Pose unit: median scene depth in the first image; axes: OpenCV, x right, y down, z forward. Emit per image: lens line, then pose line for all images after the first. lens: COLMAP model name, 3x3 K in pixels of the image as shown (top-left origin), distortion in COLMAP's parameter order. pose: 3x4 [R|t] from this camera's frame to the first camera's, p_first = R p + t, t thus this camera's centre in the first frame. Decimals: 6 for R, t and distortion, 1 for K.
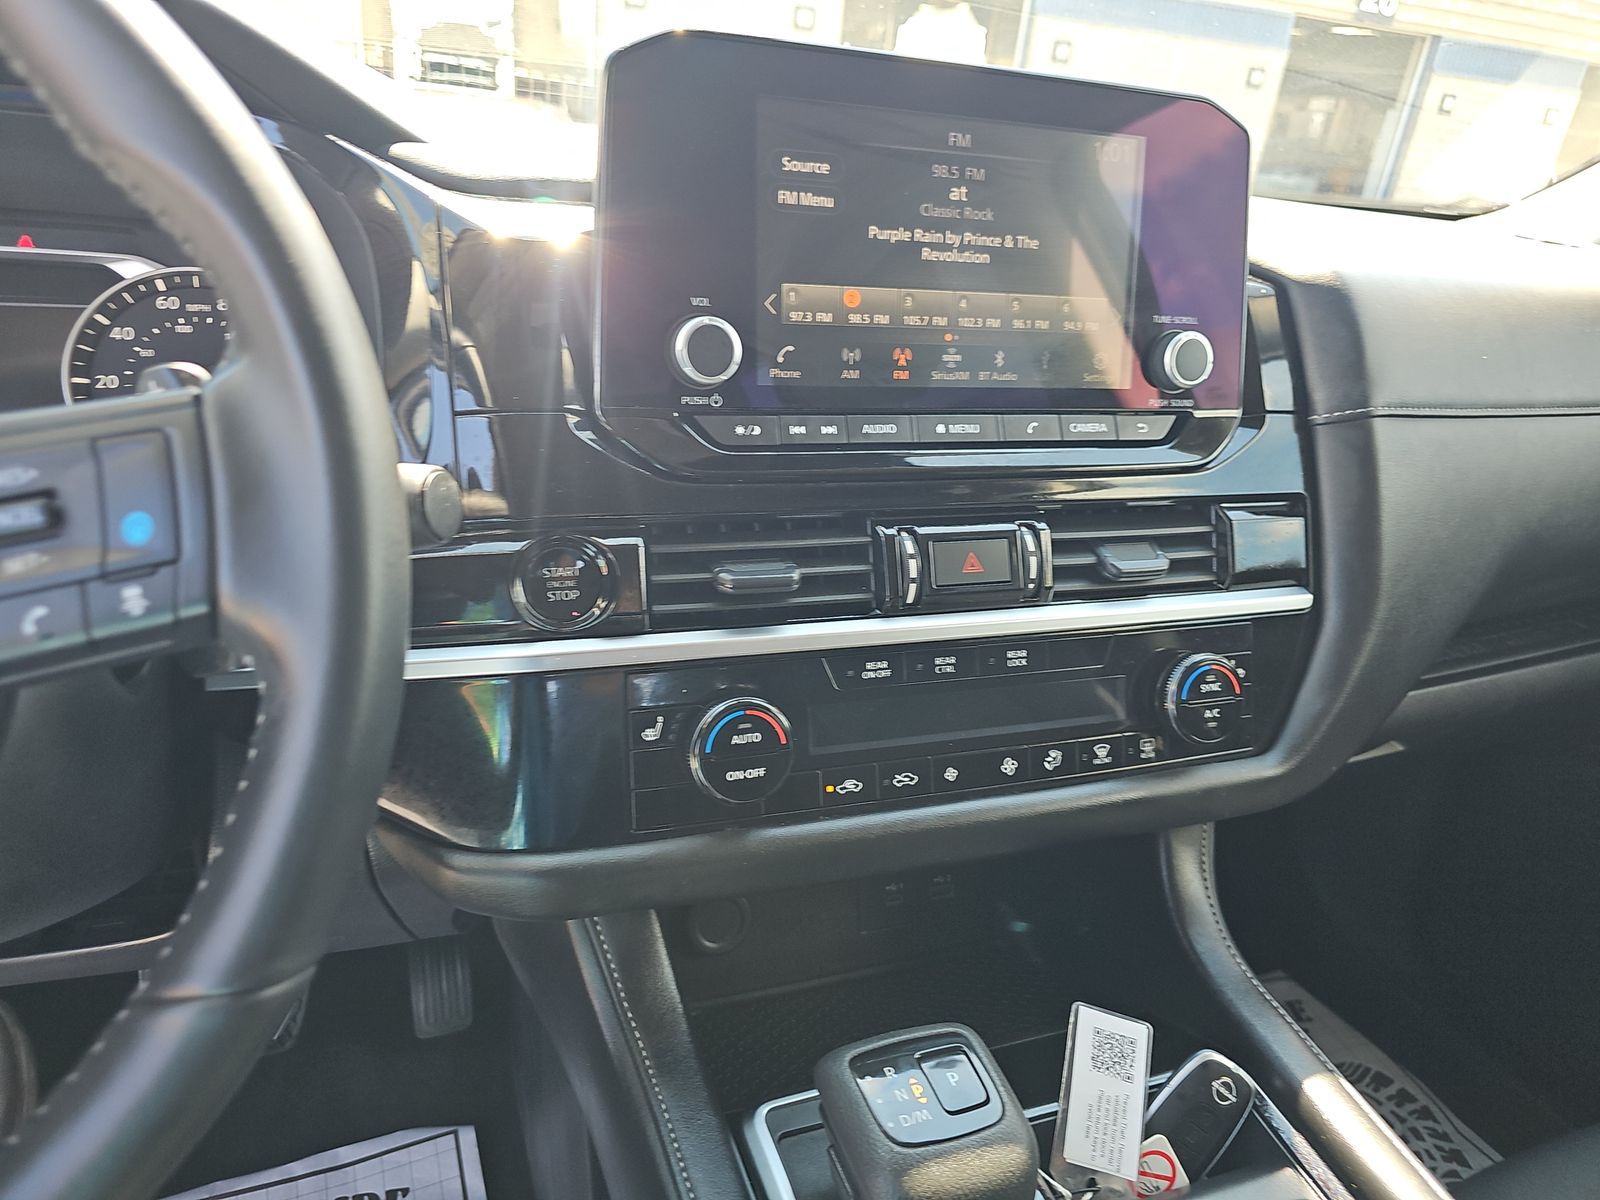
lens RADIAL K [[1049.6, 0, 800.0], [0, 1049.6, 600.0], [0, 0, 1]] dist [0.061011, -0.041418]
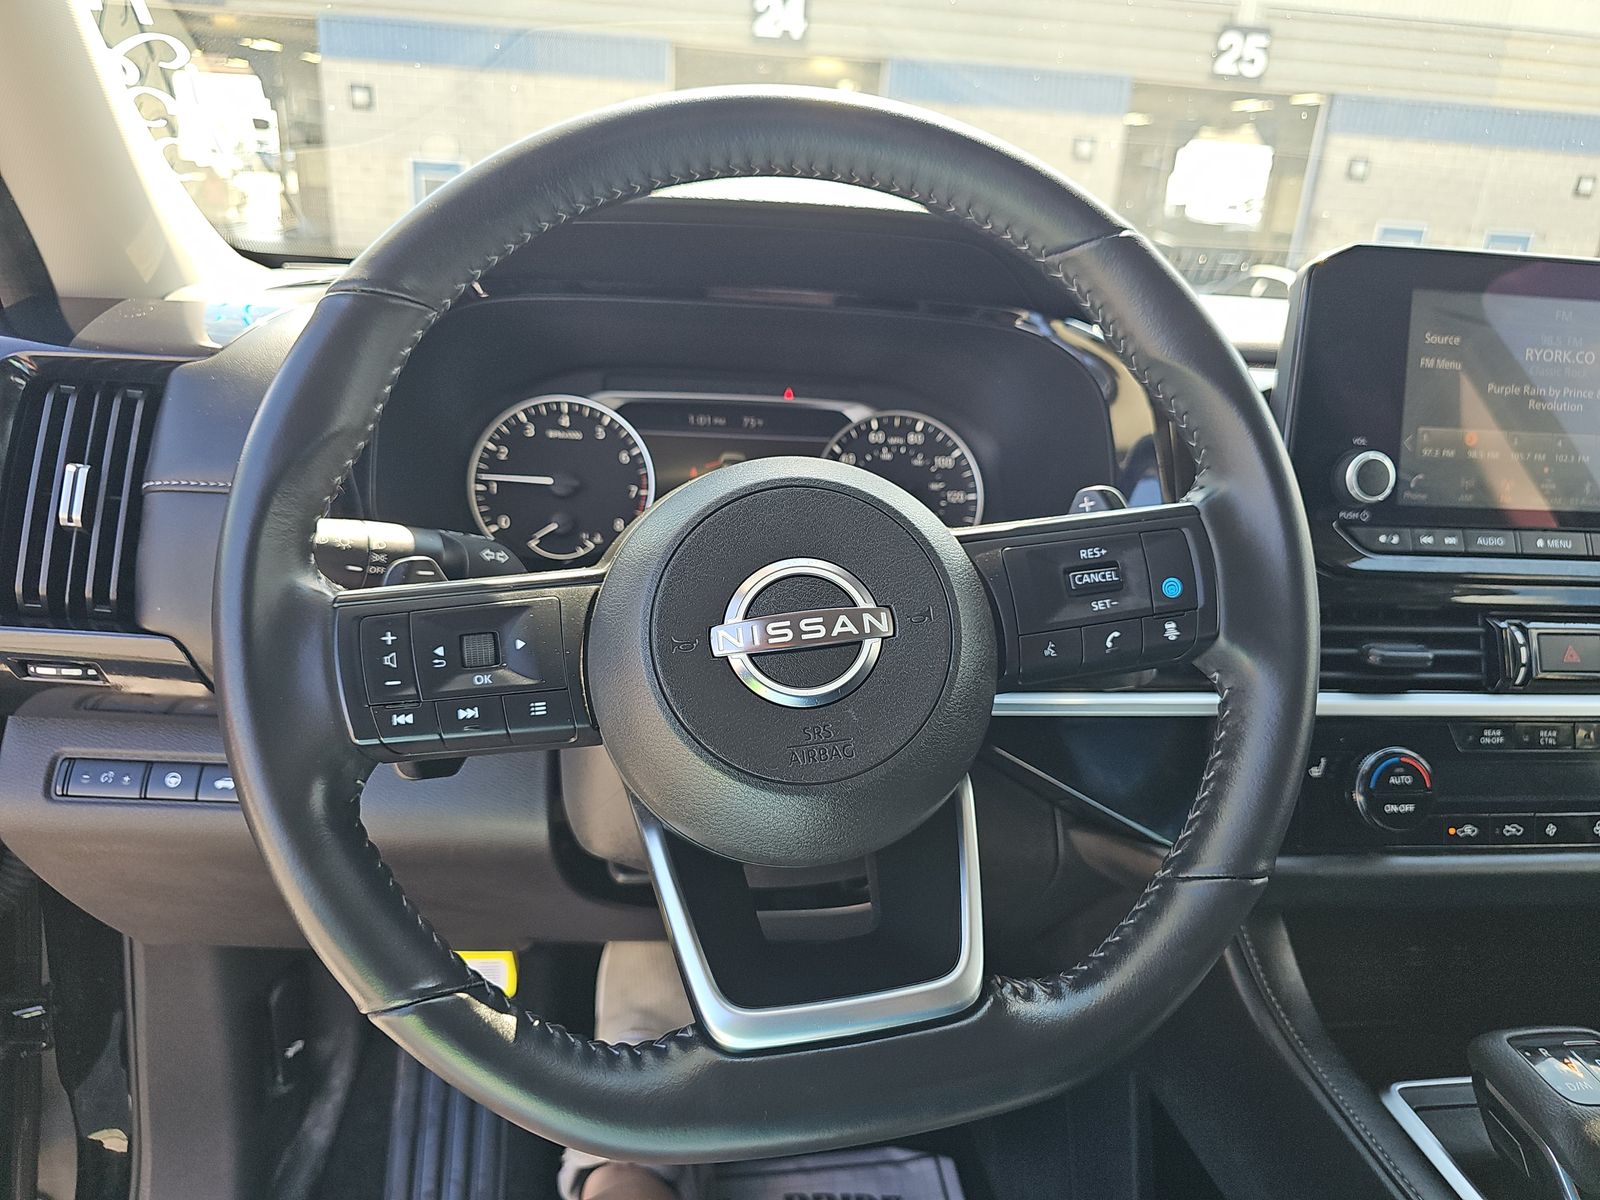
lens RADIAL K [[1107.0, 0, 796.7], [0, 1107.0, 624.1], [0, 0, 1]] dist [0.005267, -0.001866]
pose [[0.979869, 0.043749, -0.194787, -0.468002], [-0.061513, 0.994386, -0.086102, 0.096312], [0.189927, 0.096351, 0.977059, -0.419228]]
